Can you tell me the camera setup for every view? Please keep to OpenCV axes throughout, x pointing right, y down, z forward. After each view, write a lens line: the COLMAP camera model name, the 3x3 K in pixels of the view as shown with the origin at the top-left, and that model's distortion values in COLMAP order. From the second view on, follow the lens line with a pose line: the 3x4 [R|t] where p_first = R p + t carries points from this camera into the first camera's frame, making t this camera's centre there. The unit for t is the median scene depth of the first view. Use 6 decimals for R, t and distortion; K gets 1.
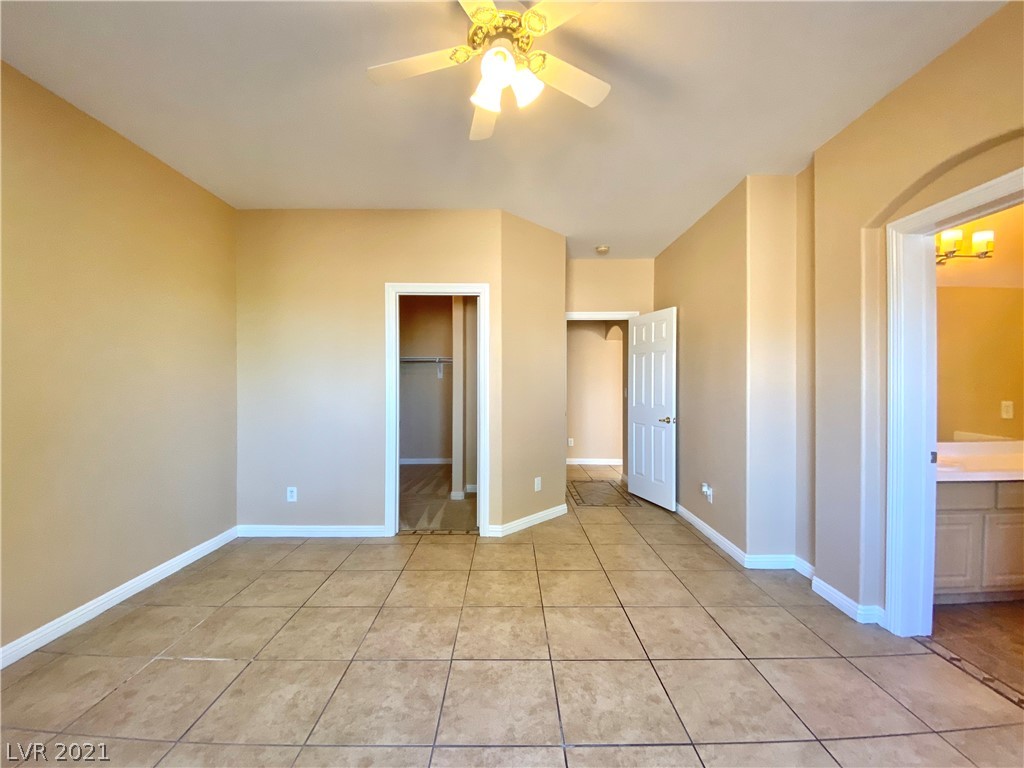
lens RADIAL K [[414.3, 0, 512.0], [0, 414.3, 384.0], [0, 0, 1]] dist [0.030058, -0.026443]
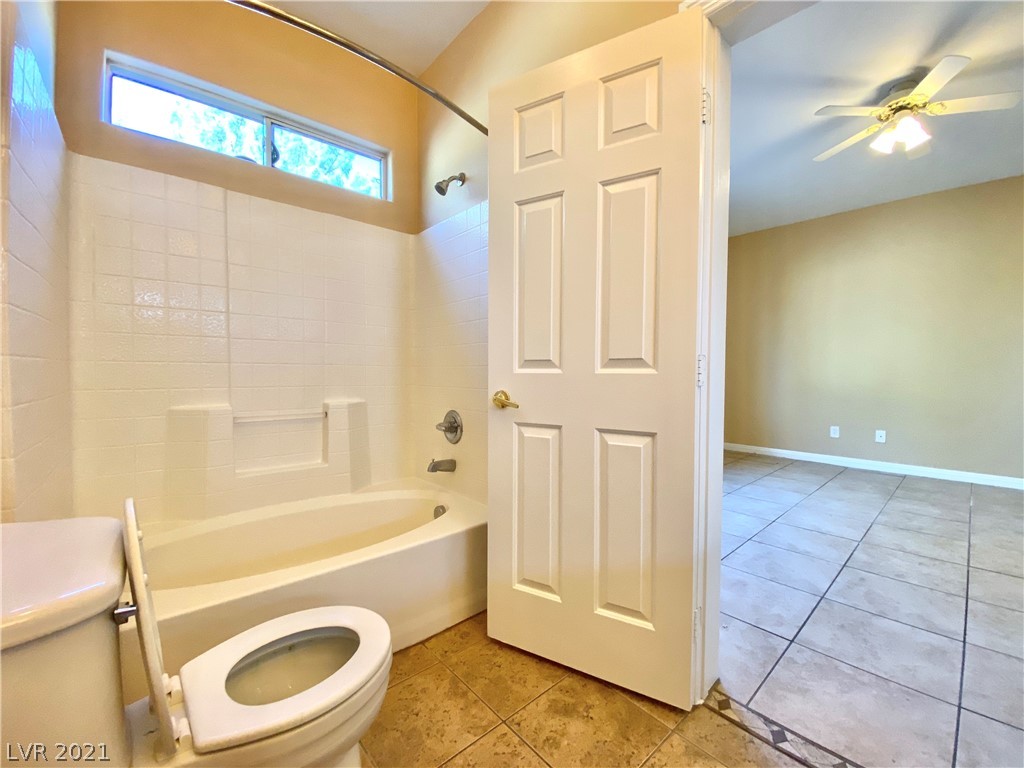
lens RADIAL K [[414.3, 0, 512.0], [0, 414.3, 384.0], [0, 0, 1]] dist [0.030058, -0.026443]
pose [[-0.749583, 0.020874, -0.661581, 1.272429], [0.003188, 0.999605, 0.027927, 0.095044], [0.661903, 0.018824, -0.749353, 0.730895]]
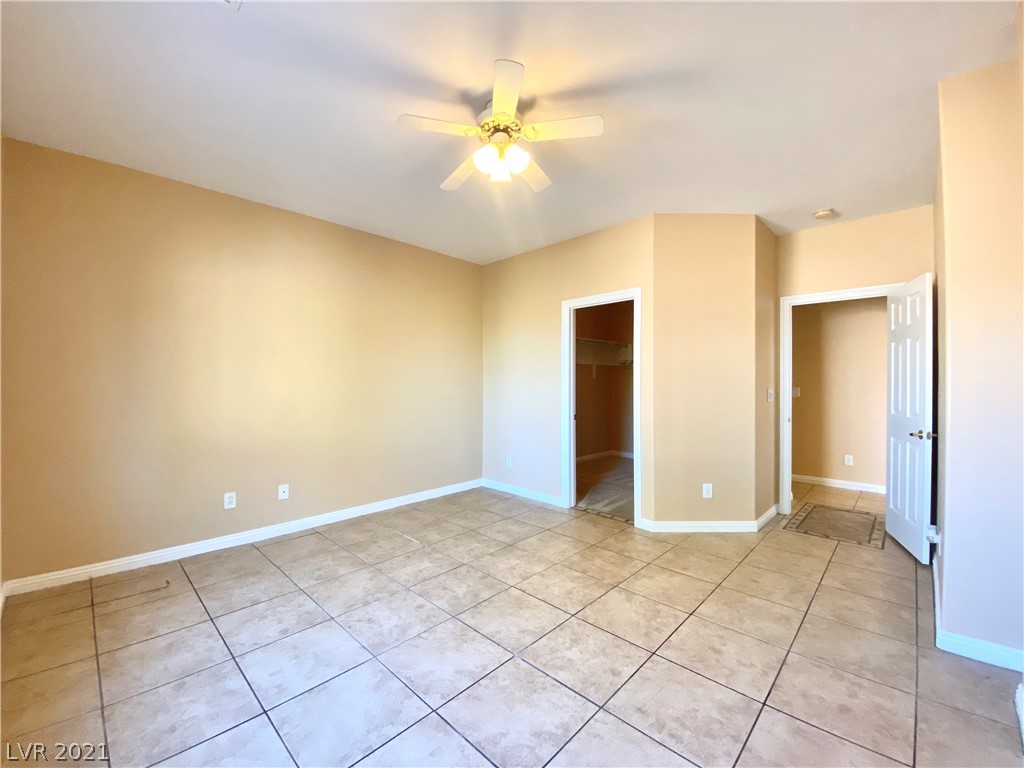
lens RADIAL K [[414.3, 0, 512.0], [0, 414.3, 384.0], [0, 0, 1]] dist [0.030058, -0.026443]
pose [[0.718266, 0.000685, -0.695768, 0.572676], [-0.002674, 0.999995, -0.001776, 0.007401], [0.695763, 0.003137, 0.718264, 0.023267]]
